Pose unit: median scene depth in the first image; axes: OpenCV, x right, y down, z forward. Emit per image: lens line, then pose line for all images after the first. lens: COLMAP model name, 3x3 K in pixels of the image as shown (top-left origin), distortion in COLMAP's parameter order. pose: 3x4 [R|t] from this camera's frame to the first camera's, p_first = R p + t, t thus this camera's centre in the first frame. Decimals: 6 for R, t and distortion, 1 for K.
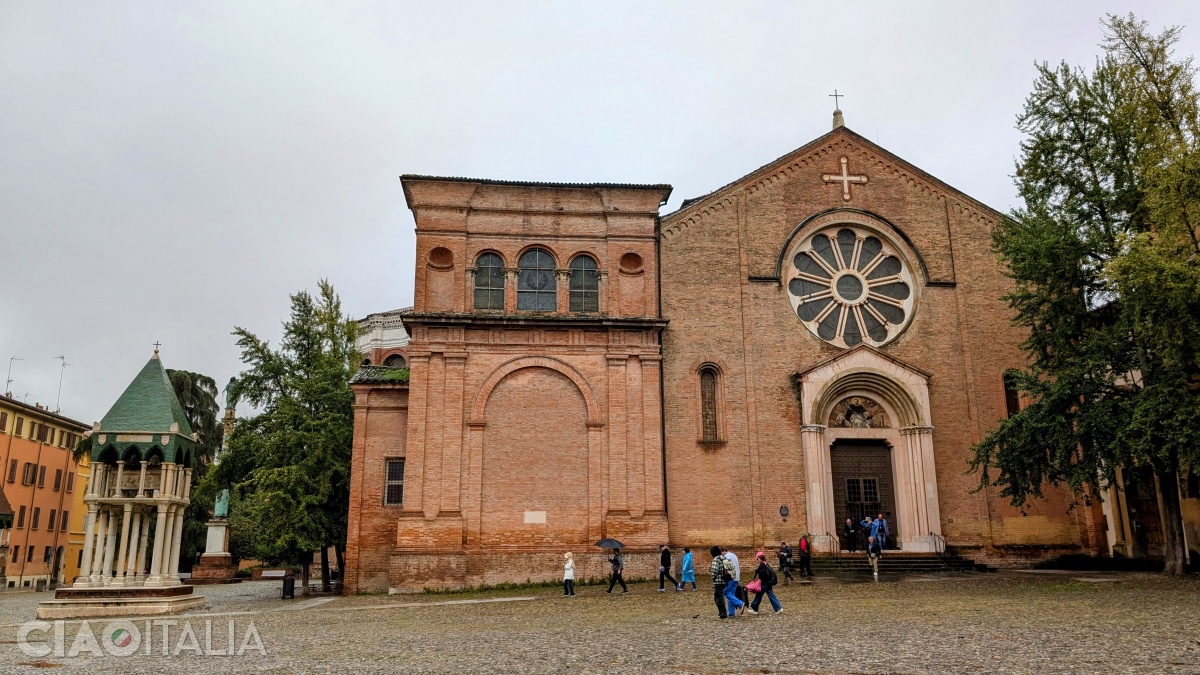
lens RADIAL K [[858.2, 0, 591.4], [0, 858.2, 349.2], [0, 0, 1]] dist [0.030333, -0.009400]
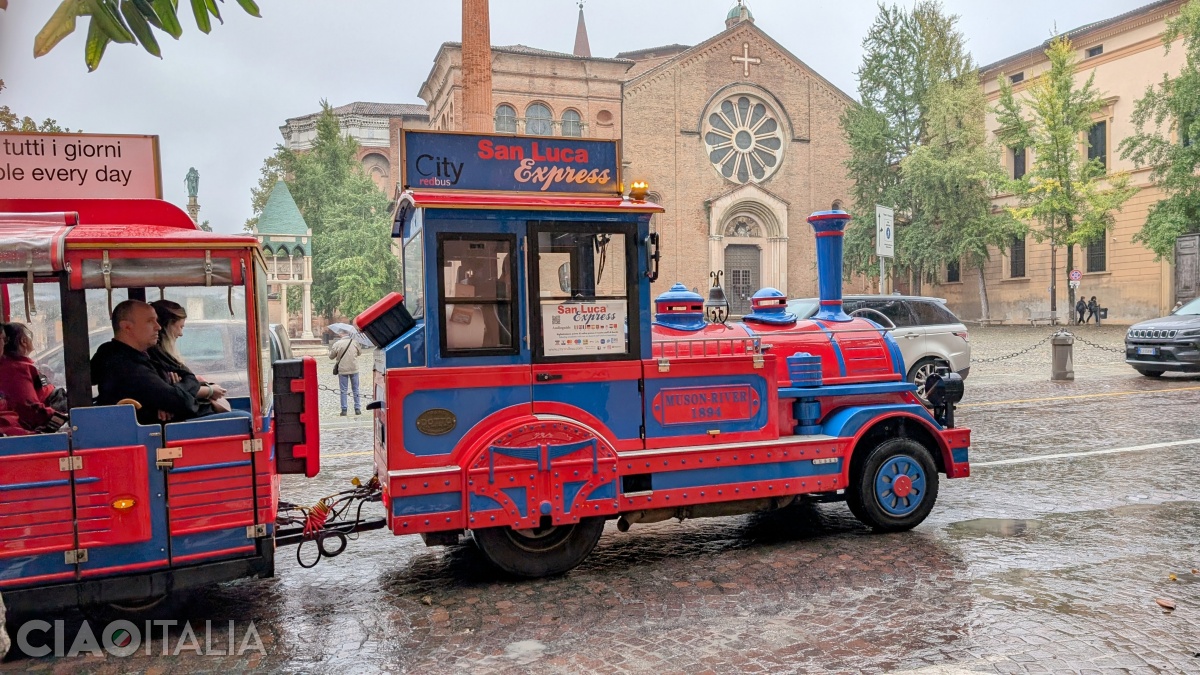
lens RADIAL K [[858.2, 0, 610.3], [0, 858.2, 338.9], [0, 0, 1]] dist [0.030333, -0.009400]
pose [[0.969637, -0.009291, 0.244373, -0.288637], [-0.051329, 0.969287, 0.240517, -0.087263], [-0.239102, -0.245758, 0.939379, -0.413064]]
